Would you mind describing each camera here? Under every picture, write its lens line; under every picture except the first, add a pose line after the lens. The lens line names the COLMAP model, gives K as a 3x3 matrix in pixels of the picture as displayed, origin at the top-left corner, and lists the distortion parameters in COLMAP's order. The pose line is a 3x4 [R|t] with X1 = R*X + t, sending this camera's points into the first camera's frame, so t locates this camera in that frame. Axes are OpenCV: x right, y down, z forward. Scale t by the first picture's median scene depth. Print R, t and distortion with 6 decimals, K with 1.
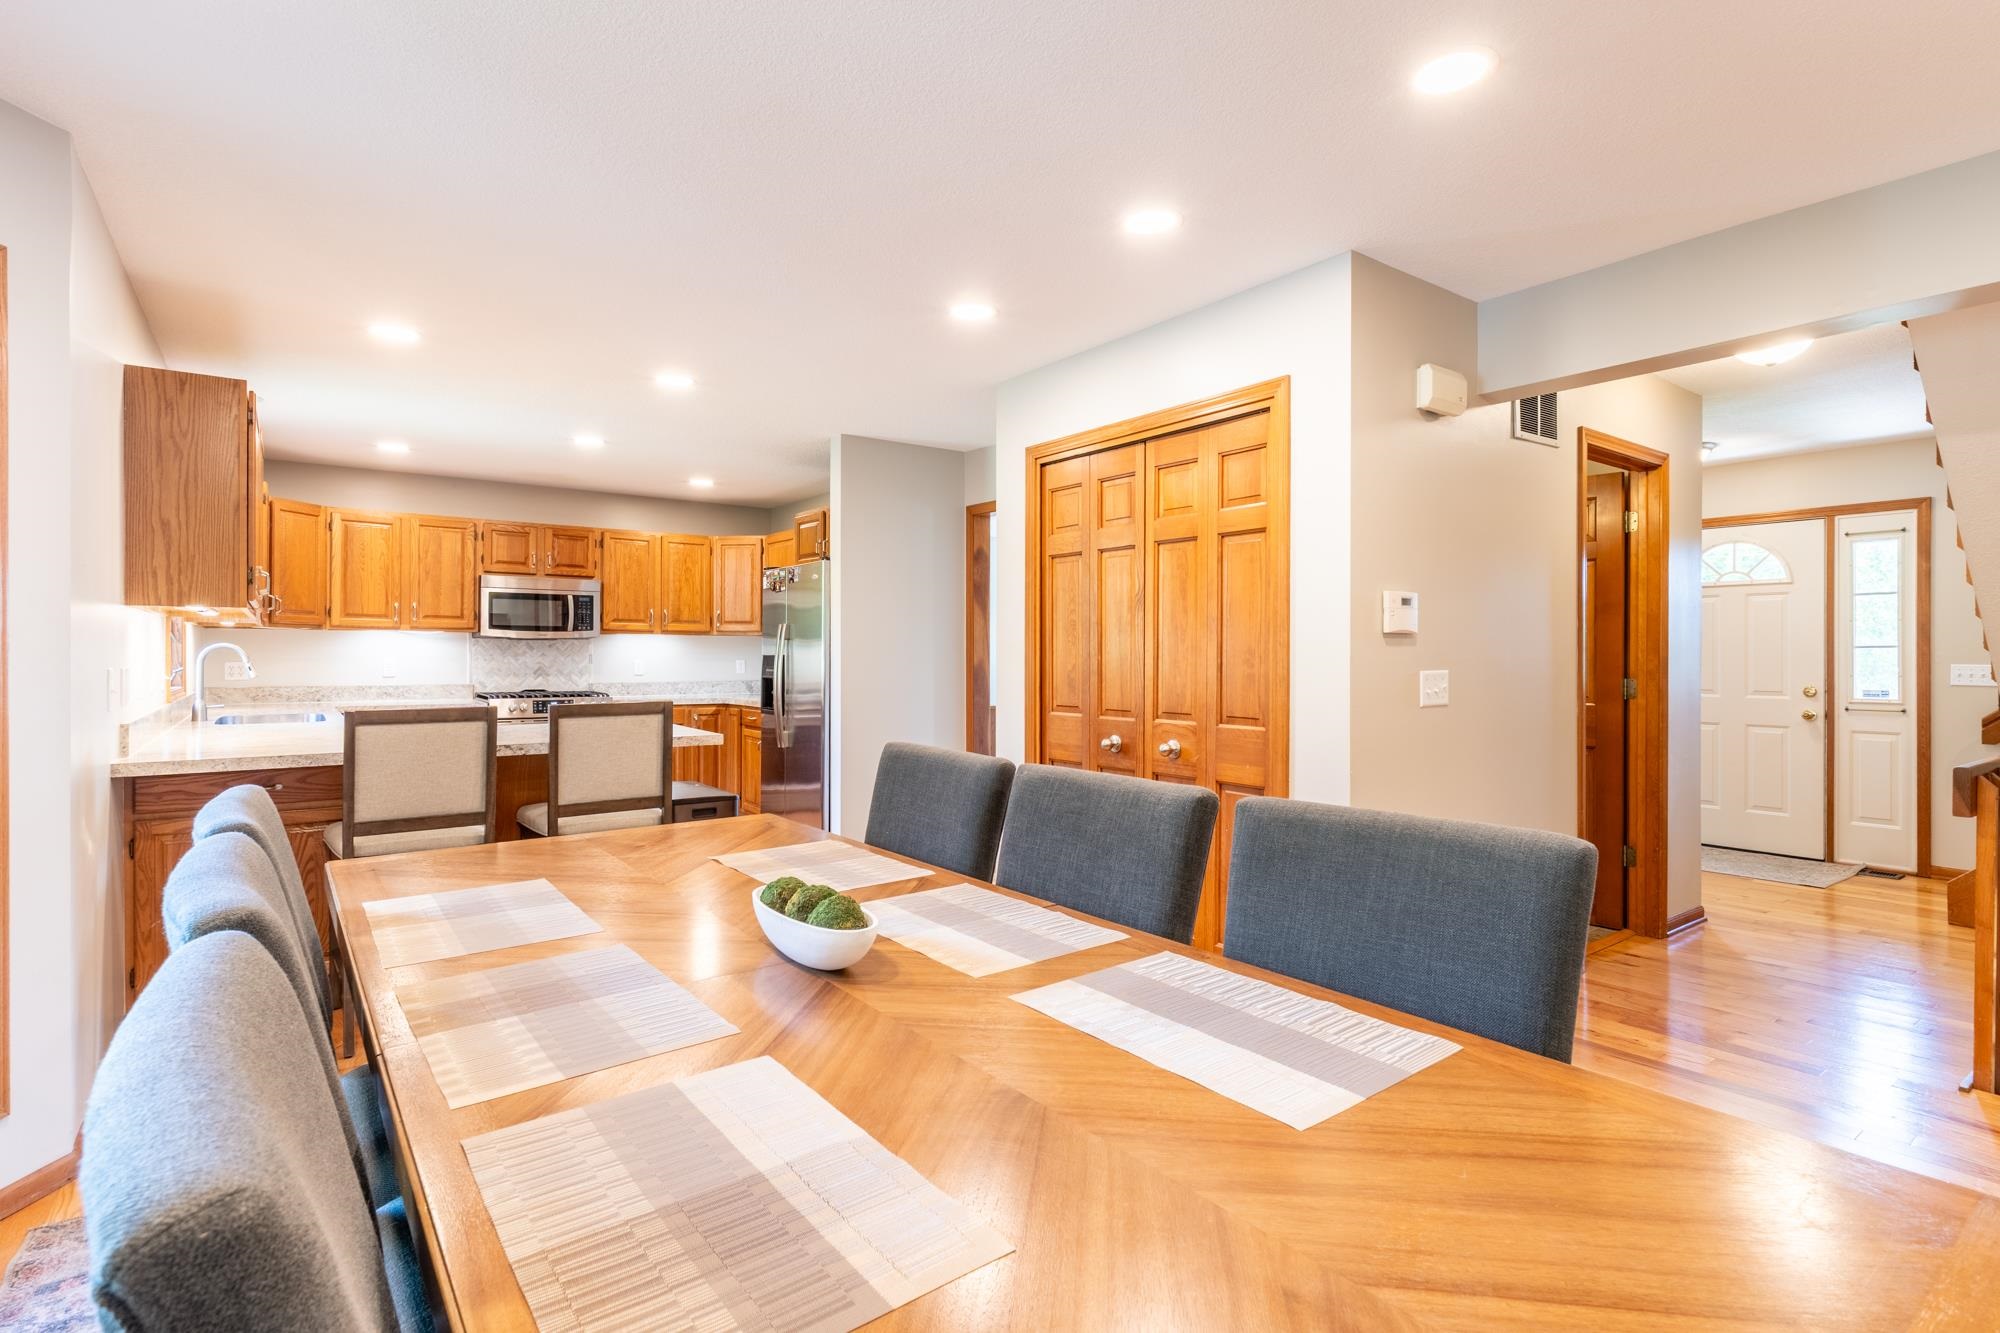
lens RADIAL K [[971.7, 0, 987.9], [0, 971.7, 660.3], [0, 0, 1]] dist [0.000101, 0.001537]
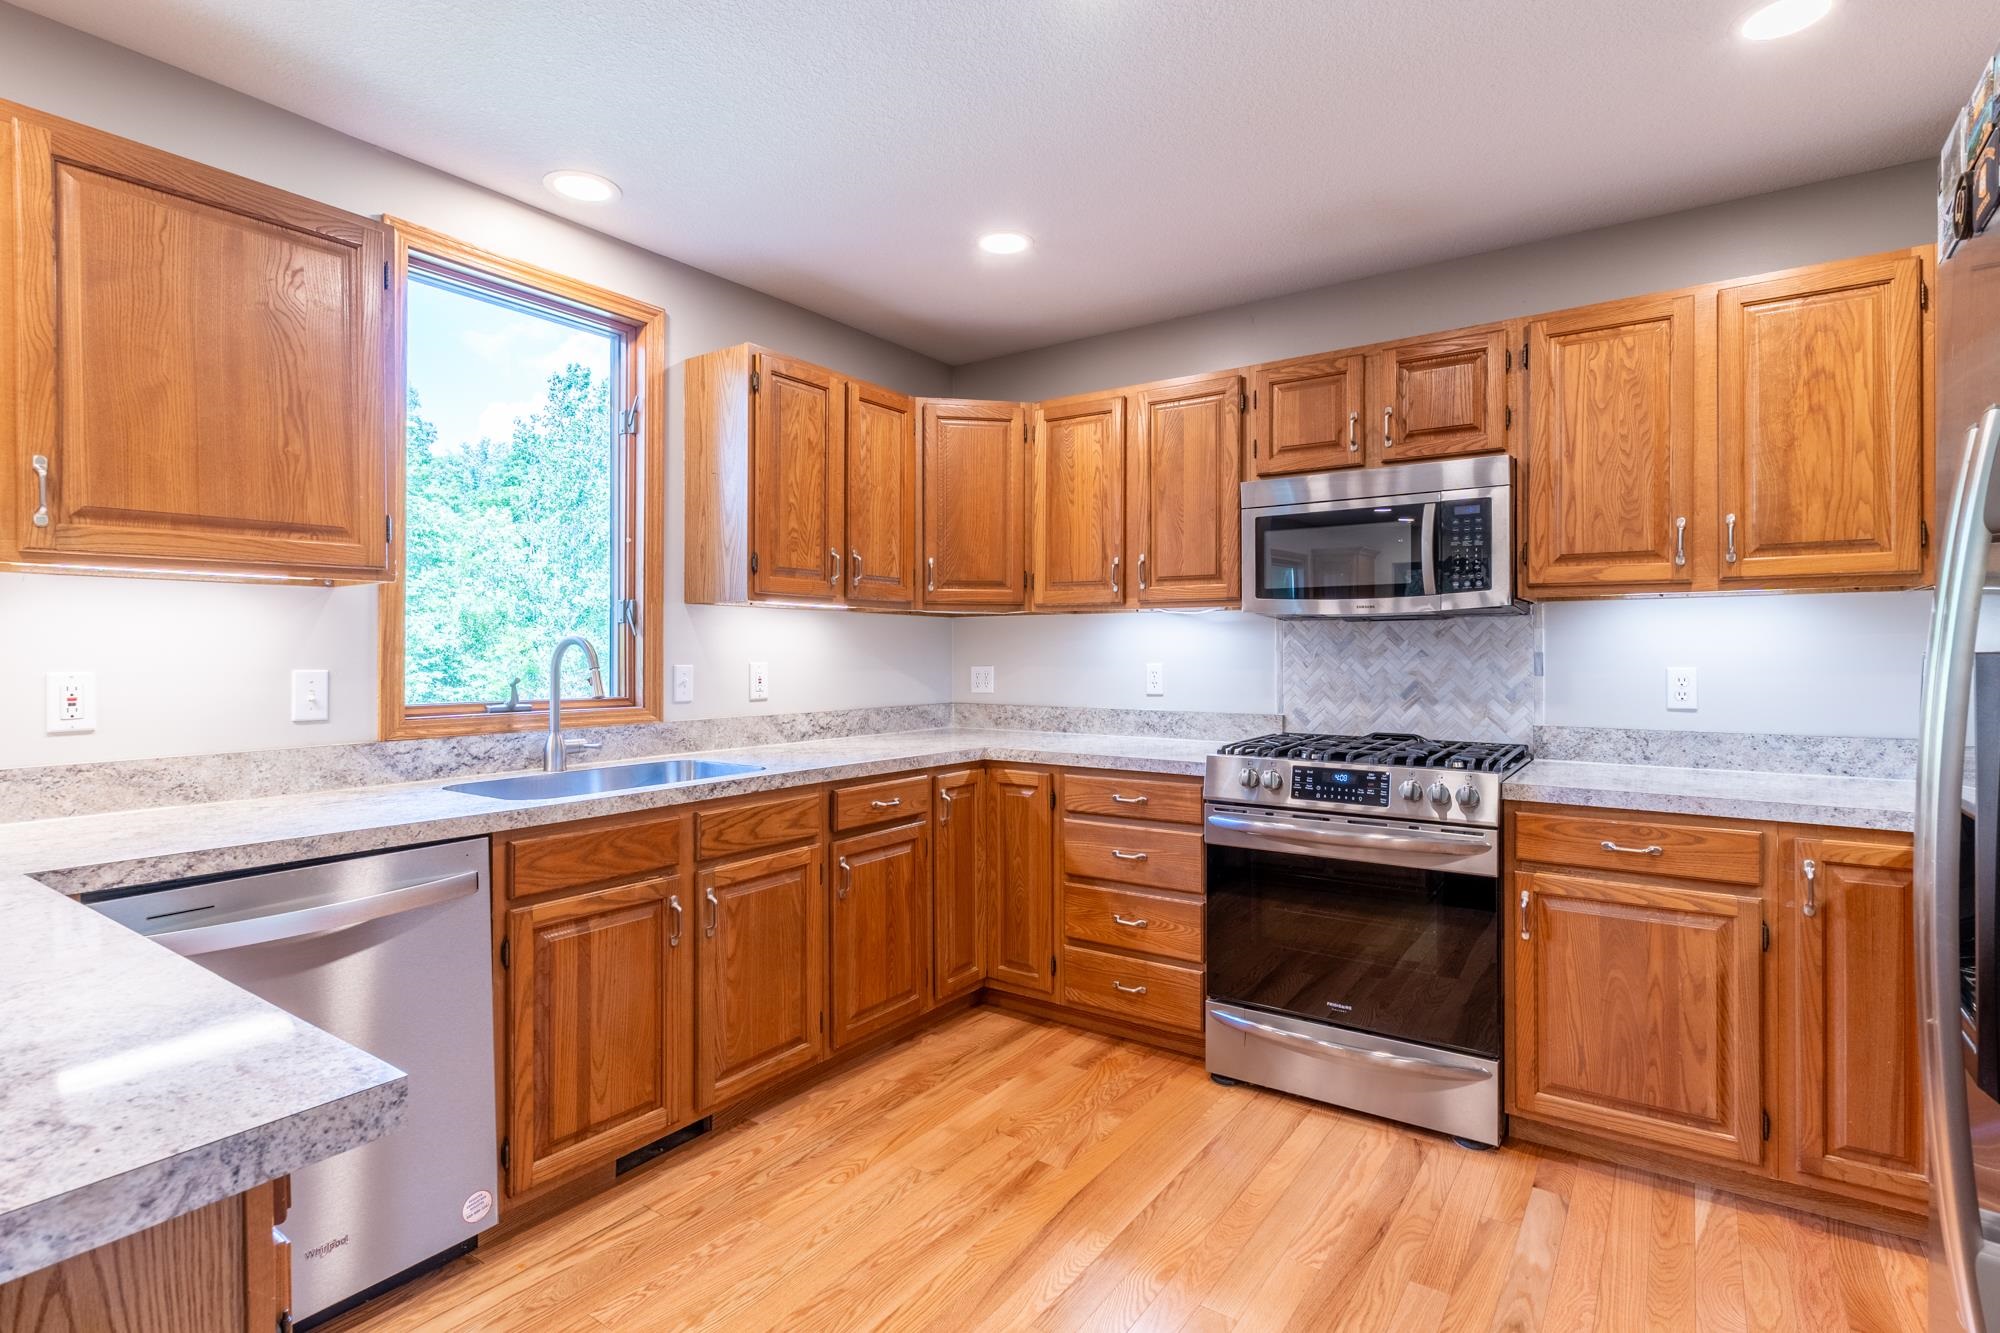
lens RADIAL K [[971.7, 0, 1036.5], [0, 971.7, 655.0], [0, 0, 1]] dist [0.000101, 0.001537]
pose [[0.345726, -0.000755, -0.938335, -0.113909], [-0.003684, 0.999991, -0.002162, -0.003917], [0.938328, 0.004205, 0.345720, 0.717186]]
